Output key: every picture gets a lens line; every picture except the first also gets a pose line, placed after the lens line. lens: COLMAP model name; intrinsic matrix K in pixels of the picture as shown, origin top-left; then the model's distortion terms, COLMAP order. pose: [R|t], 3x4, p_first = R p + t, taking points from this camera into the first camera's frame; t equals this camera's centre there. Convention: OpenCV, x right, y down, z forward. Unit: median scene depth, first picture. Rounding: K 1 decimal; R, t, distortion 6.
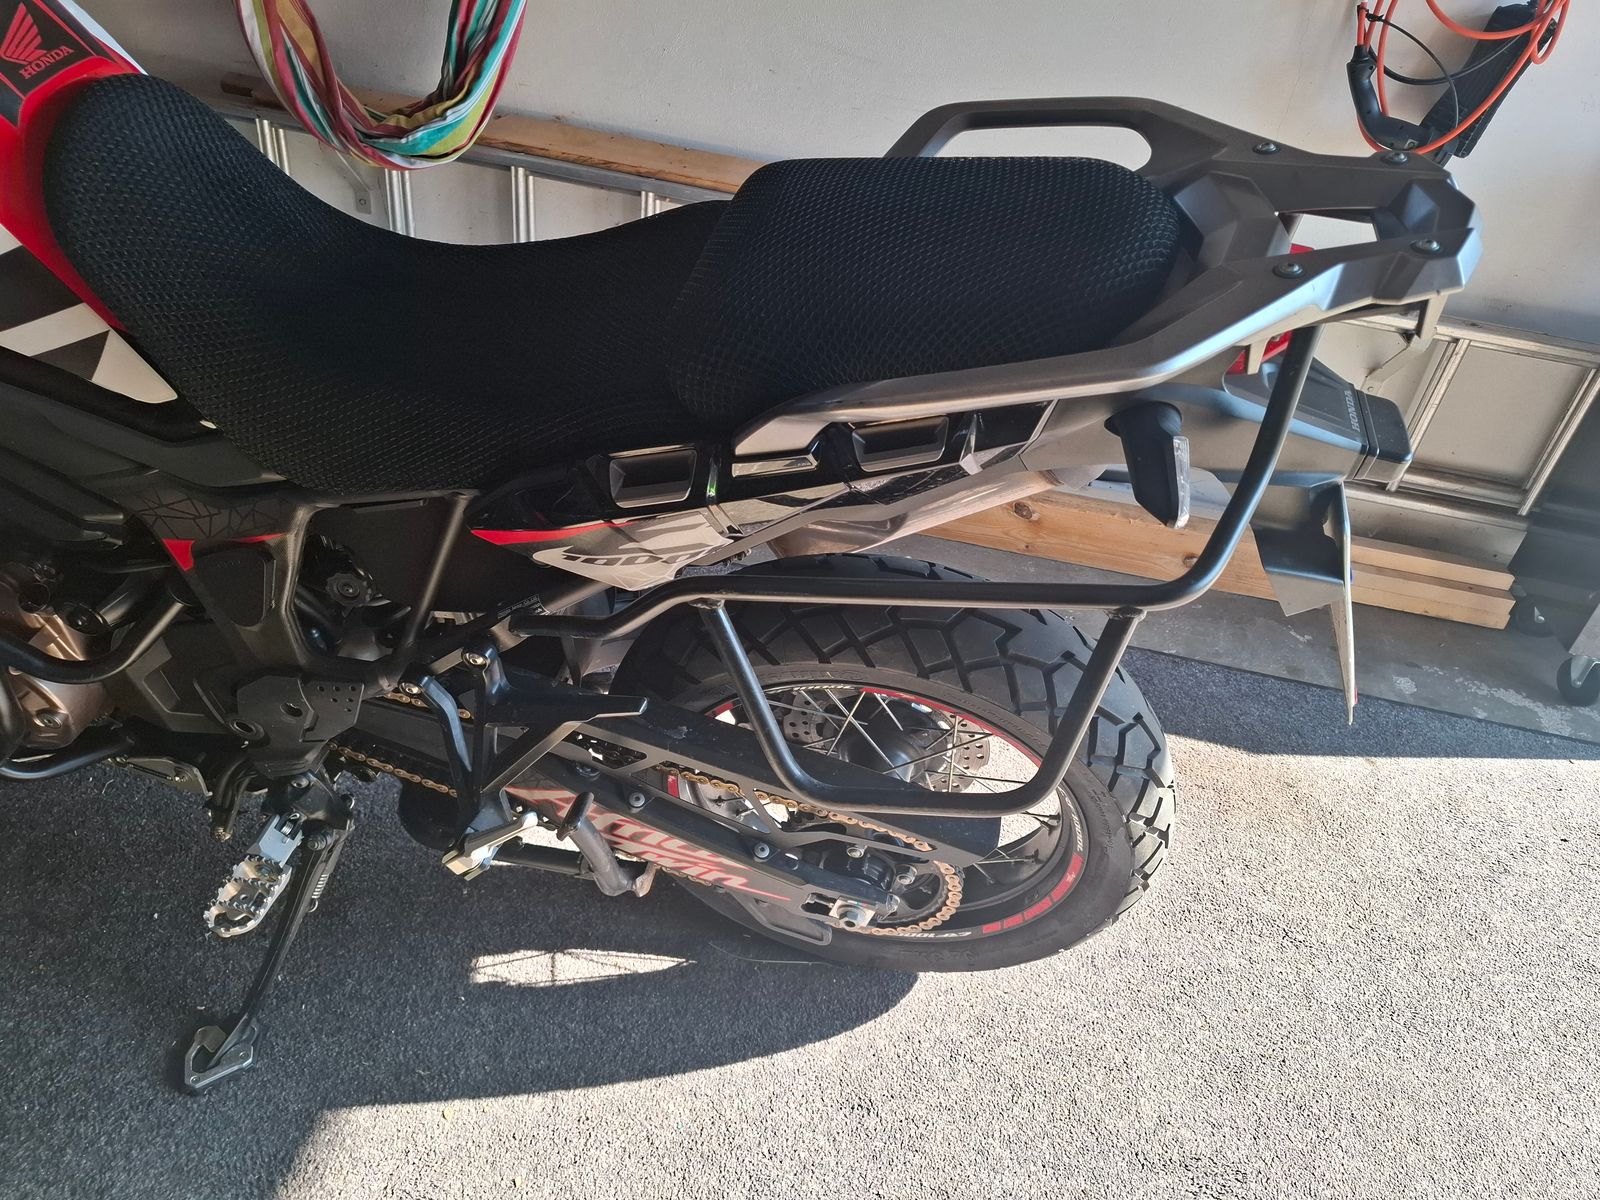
lens RADIAL K [[1079.4, 0, 800.0], [0, 1079.4, 600.0], [0, 0, 1]] dist [0.032001, -0.036076]
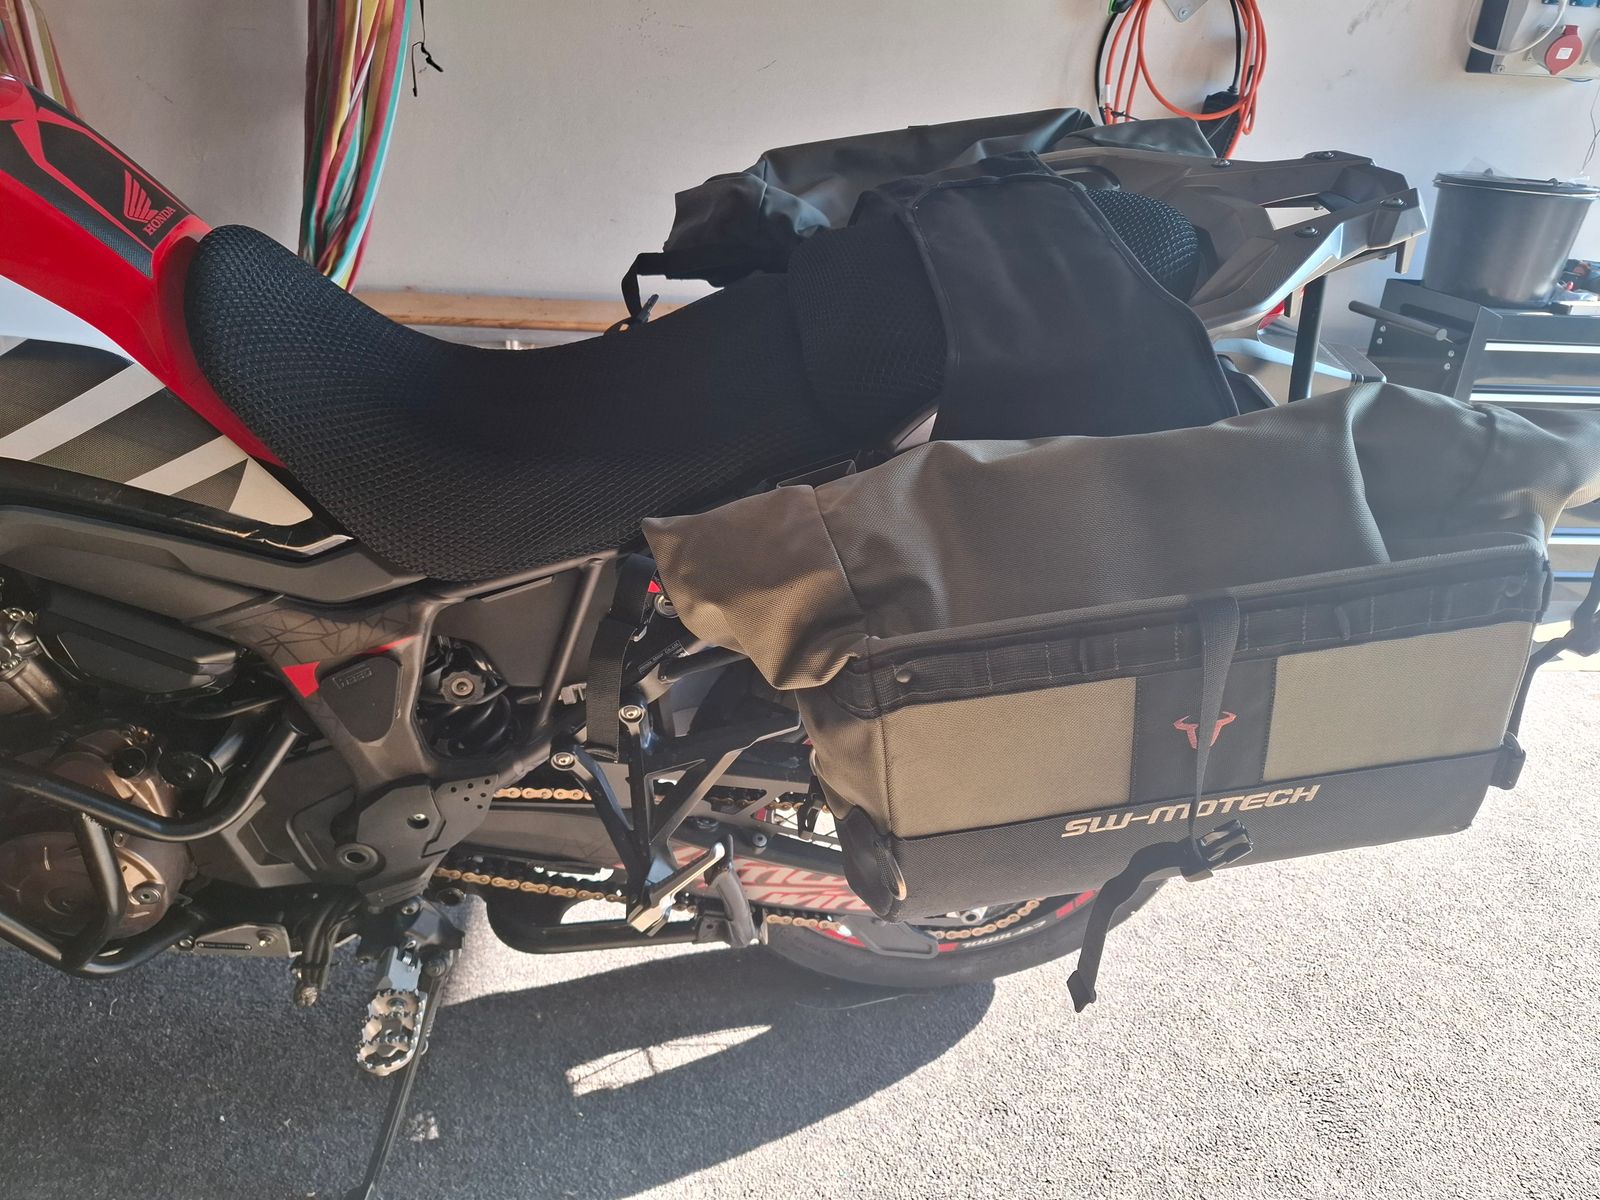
lens RADIAL K [[1067.8, 0, 800.3], [0, 1067.8, 575.2], [0, 0, 1]] dist [0.032882, -0.042339]
pose [[0.964740, -0.182182, 0.189965, -0.242233], [0.207699, 0.970264, -0.124294, 0.067742], [-0.161672, 0.159367, 0.973891, -0.045170]]
